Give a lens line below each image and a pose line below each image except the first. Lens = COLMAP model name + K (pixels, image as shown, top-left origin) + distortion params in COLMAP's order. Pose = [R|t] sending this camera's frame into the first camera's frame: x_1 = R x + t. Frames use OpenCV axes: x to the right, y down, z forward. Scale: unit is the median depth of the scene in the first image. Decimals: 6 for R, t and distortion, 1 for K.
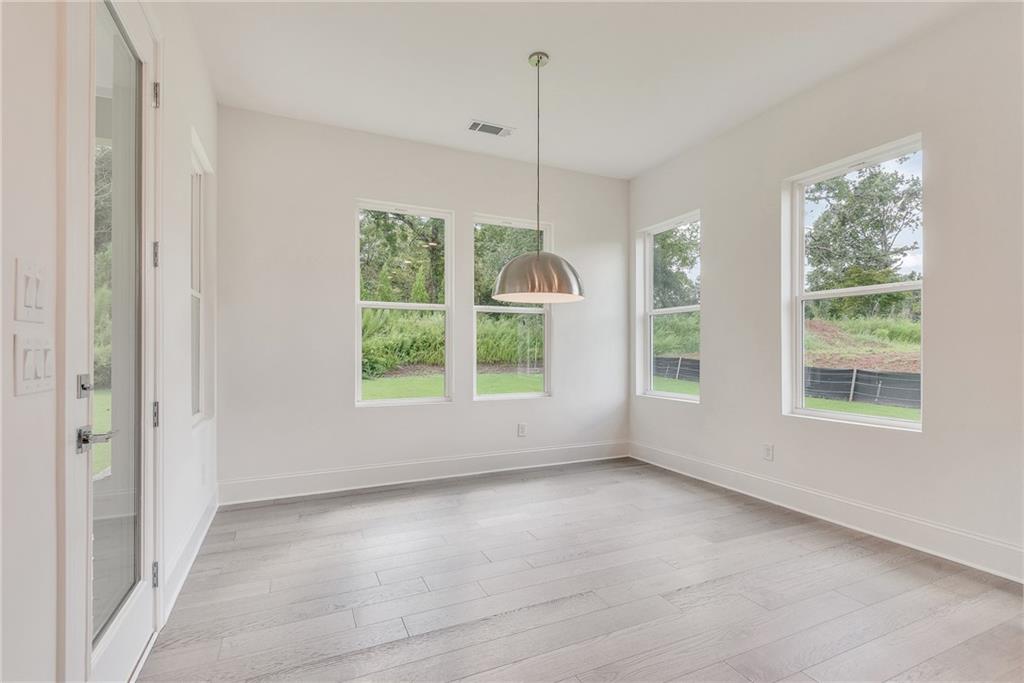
lens RADIAL K [[485.9, 0, 507.2], [0, 485.9, 345.4], [0, 0, 1]] dist [0.022967, -0.004019]
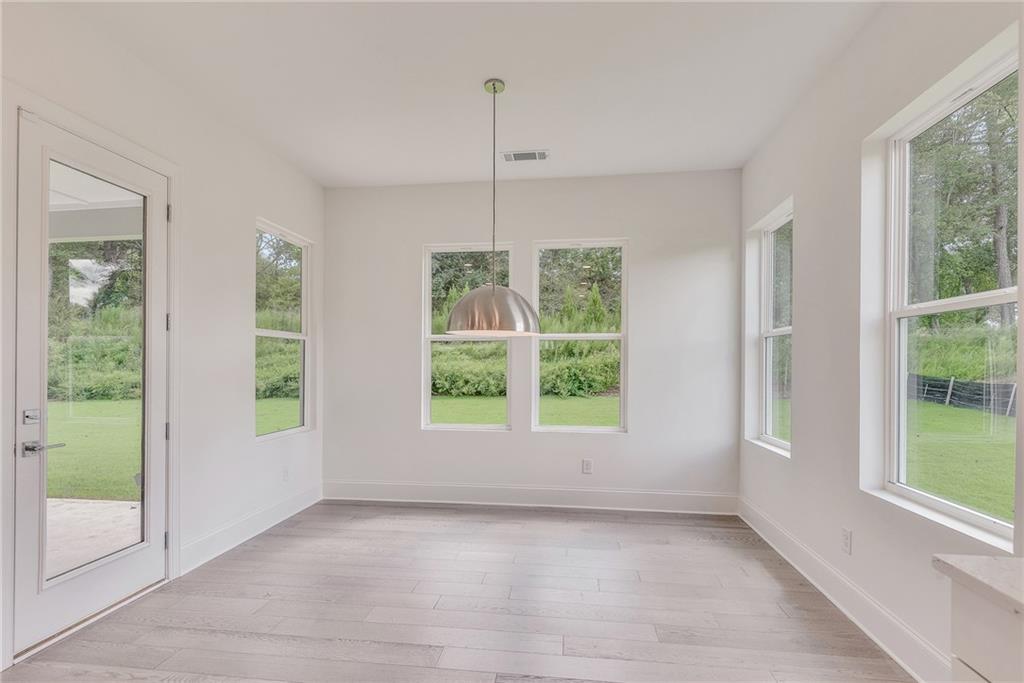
lens RADIAL K [[485.9, 0, 484.0], [0, 485.9, 361.5], [0, 0, 1]] dist [0.022967, -0.004019]
pose [[0.842877, -0.003838, -0.538092, 0.390009], [0.004726, 0.999989, 0.000270, -0.029515], [0.538085, -0.002771, 0.842886, 0.117795]]
